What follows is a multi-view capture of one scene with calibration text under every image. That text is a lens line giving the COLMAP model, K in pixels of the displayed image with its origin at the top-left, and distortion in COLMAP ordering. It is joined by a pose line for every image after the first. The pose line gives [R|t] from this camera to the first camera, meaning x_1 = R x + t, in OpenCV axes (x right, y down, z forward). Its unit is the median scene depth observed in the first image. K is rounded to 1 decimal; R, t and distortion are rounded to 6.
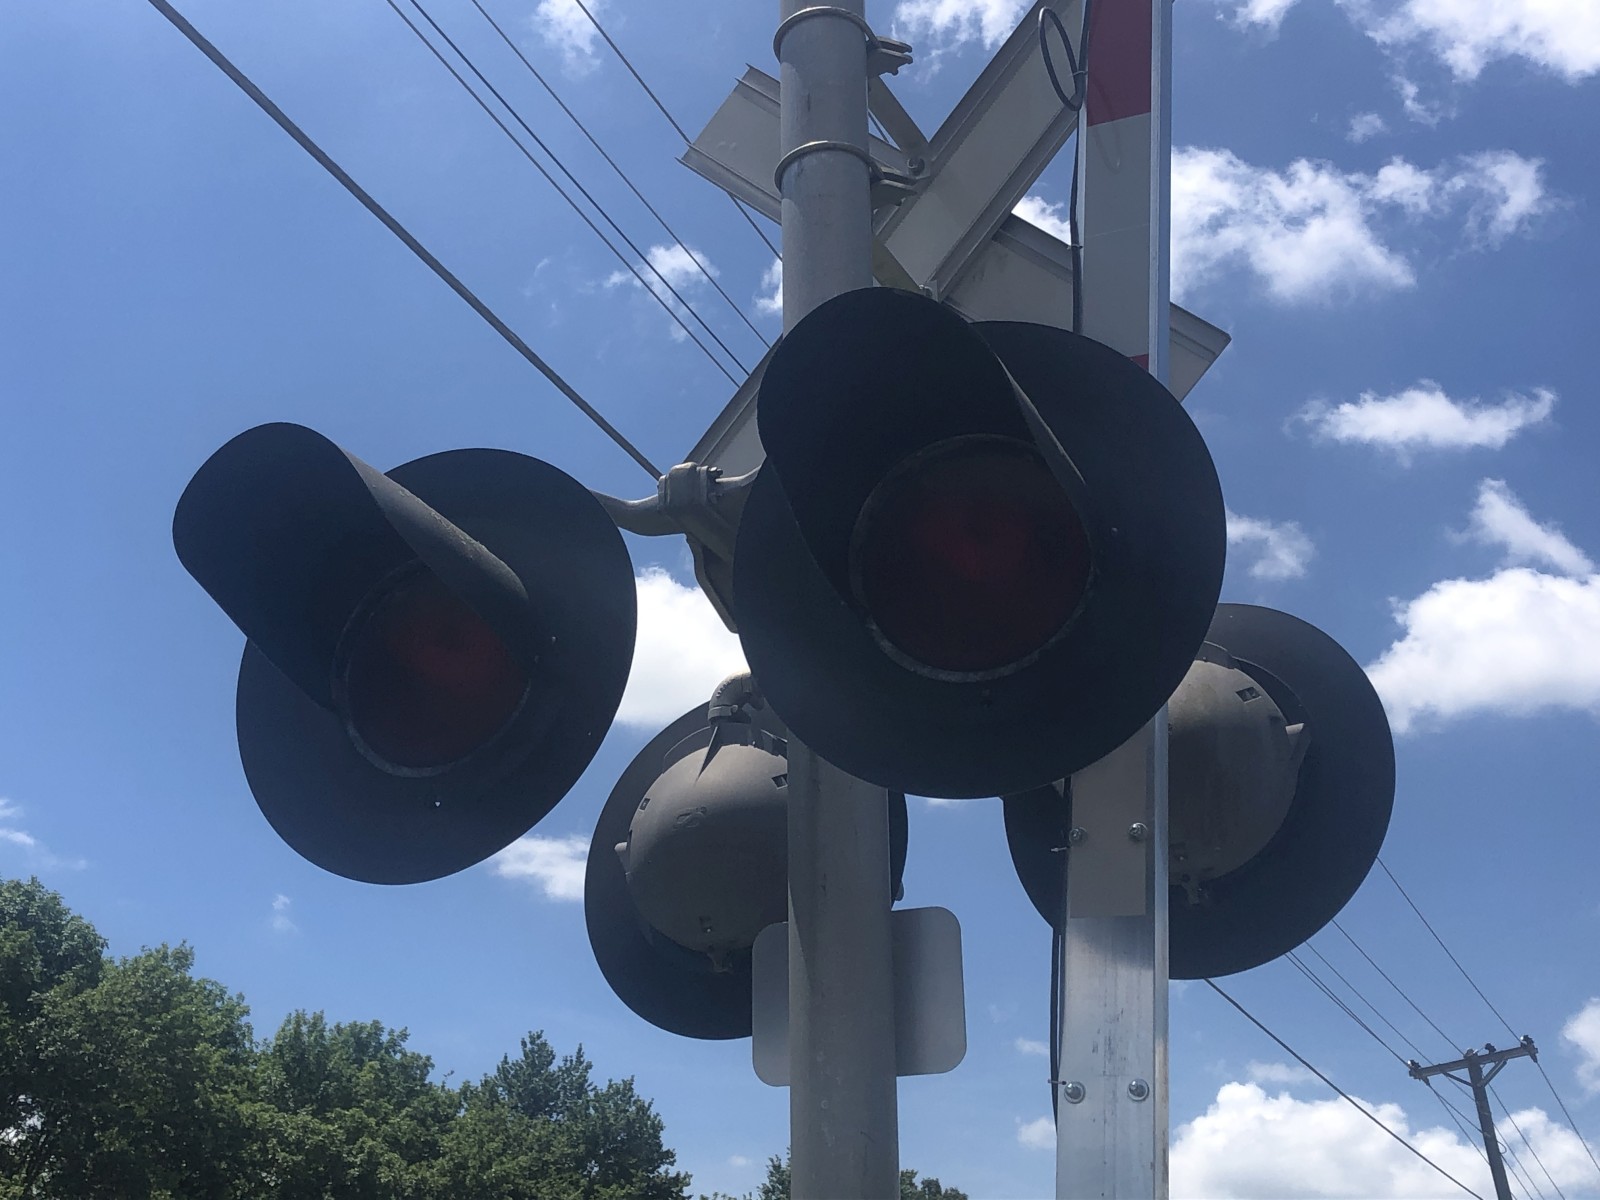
lens RADIAL K [[2319.8, 0, 779.7], [0, 2319.8, 679.3], [0, 0, 1]] dist [0.104019, 0.000000]
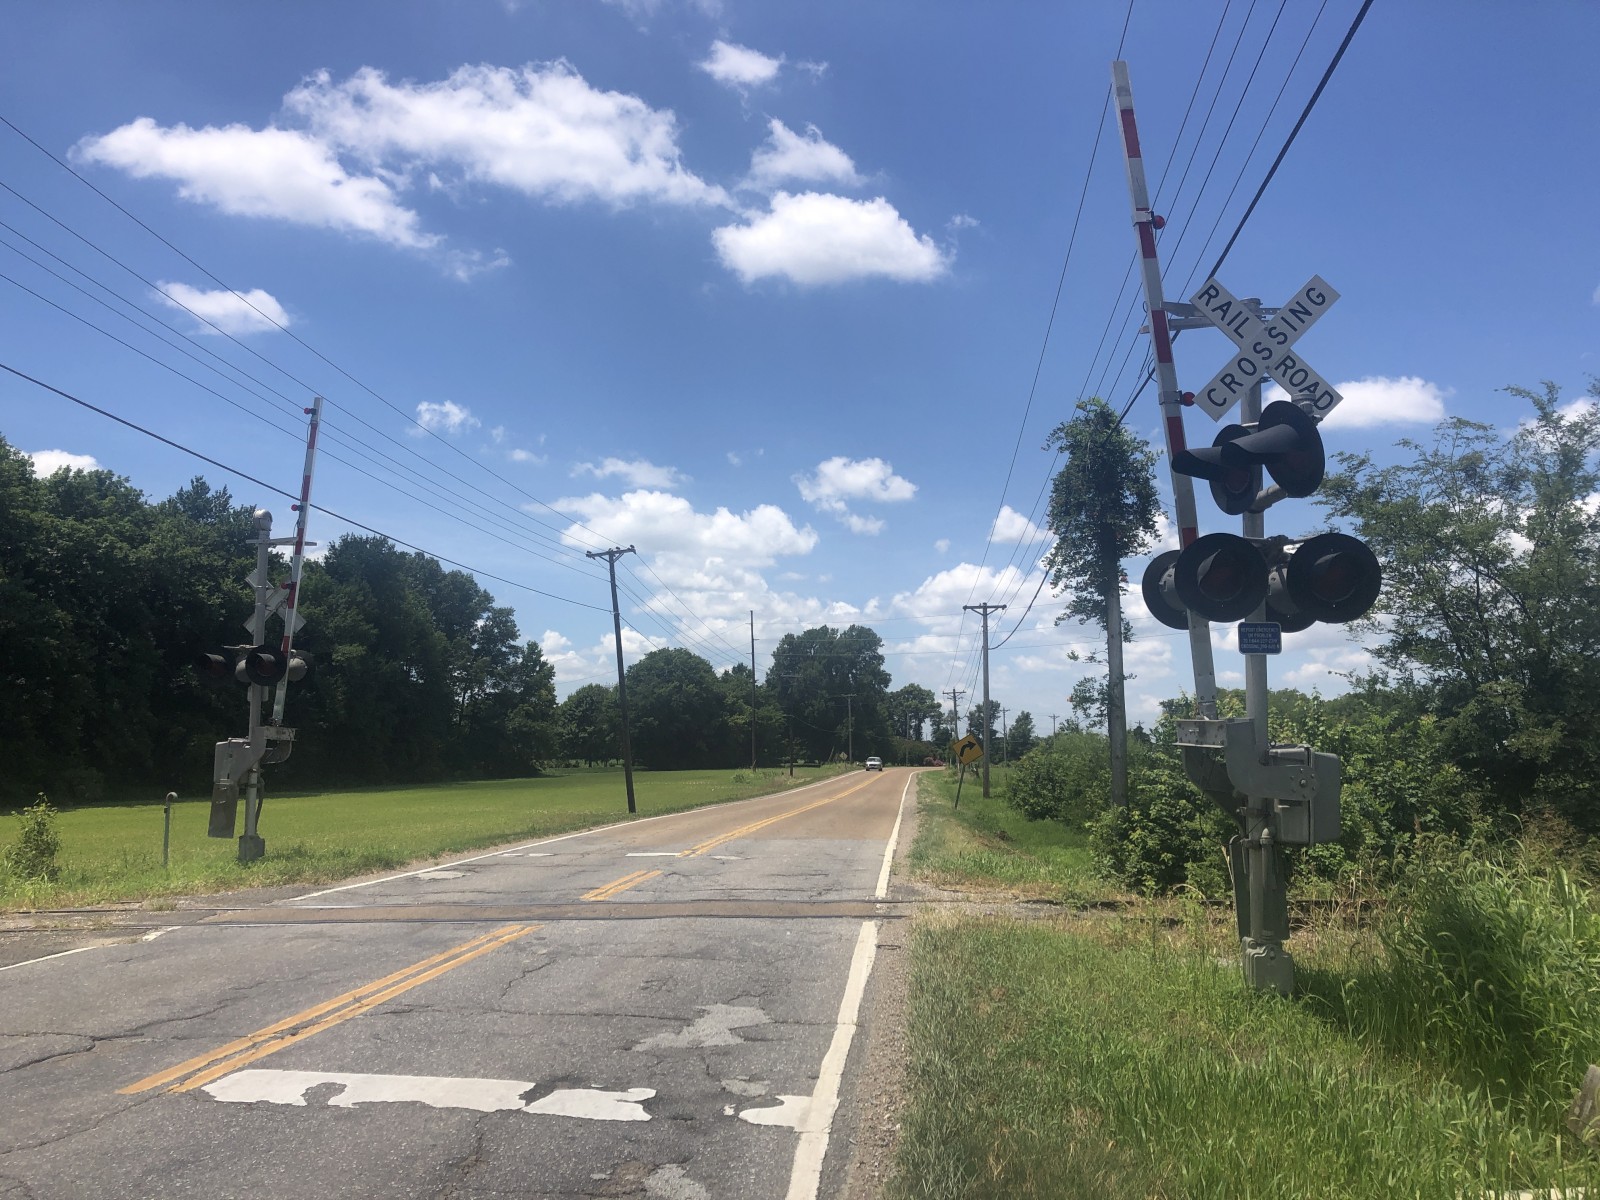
lens RADIAL K [[1312.5, 0, 799.9], [0, 1312.5, 595.6], [0, 0, 1]] dist [0.052746, -0.041206]
pose [[0.943774, 0.034733, 0.328763, 0.007037], [-0.116517, 0.965599, 0.232469, -0.076614], [-0.309379, -0.257704, 0.915354, -0.203495]]
